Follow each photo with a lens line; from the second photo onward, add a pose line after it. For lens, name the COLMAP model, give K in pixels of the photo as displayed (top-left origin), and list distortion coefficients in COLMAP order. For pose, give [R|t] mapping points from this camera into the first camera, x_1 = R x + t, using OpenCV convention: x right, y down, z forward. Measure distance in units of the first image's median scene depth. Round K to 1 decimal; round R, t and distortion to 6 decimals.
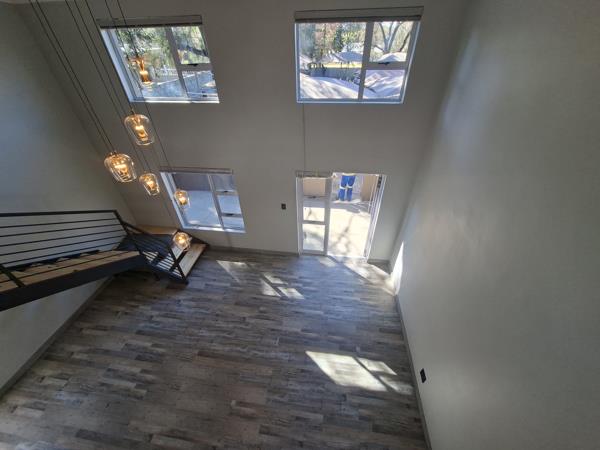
lens RADIAL K [[234.3, 0, 301.1], [0, 234.3, 219.1], [0, 0, 1]] dist [0.001489, -0.001994]
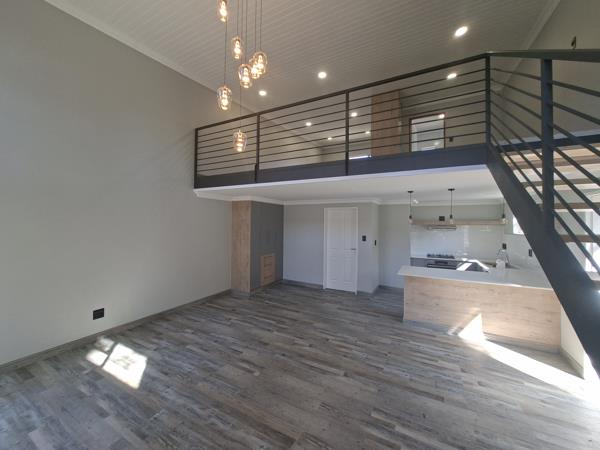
lens RADIAL K [[234.3, 0, 301.1], [0, 234.3, 219.1], [0, 0, 1]] dist [0.001489, -0.001994]
pose [[-0.939074, 0.016496, 0.343320, -0.557398], [0.216368, 0.804477, 0.553174, -0.069957], [-0.267068, 0.593755, -0.759032, 0.959471]]
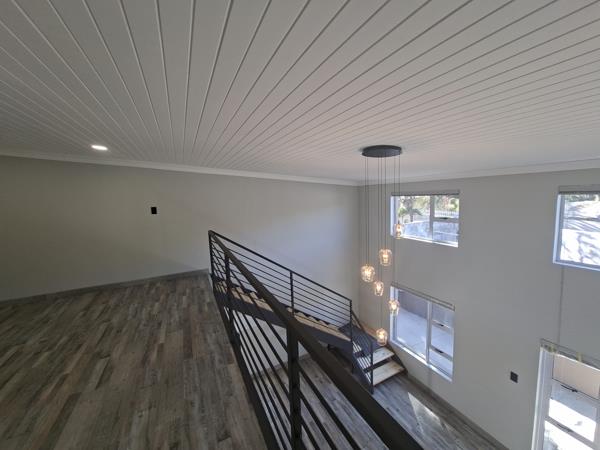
lens RADIAL K [[234.3, 0, 301.1], [0, 234.3, 219.1], [0, 0, 1]] dist [0.001489, -0.001994]
pose [[0.568251, 0.085374, -0.818414, 0.137310], [-0.481075, 0.841383, -0.246256, 0.043363], [0.667576, 0.533654, 0.519188, -0.180624]]
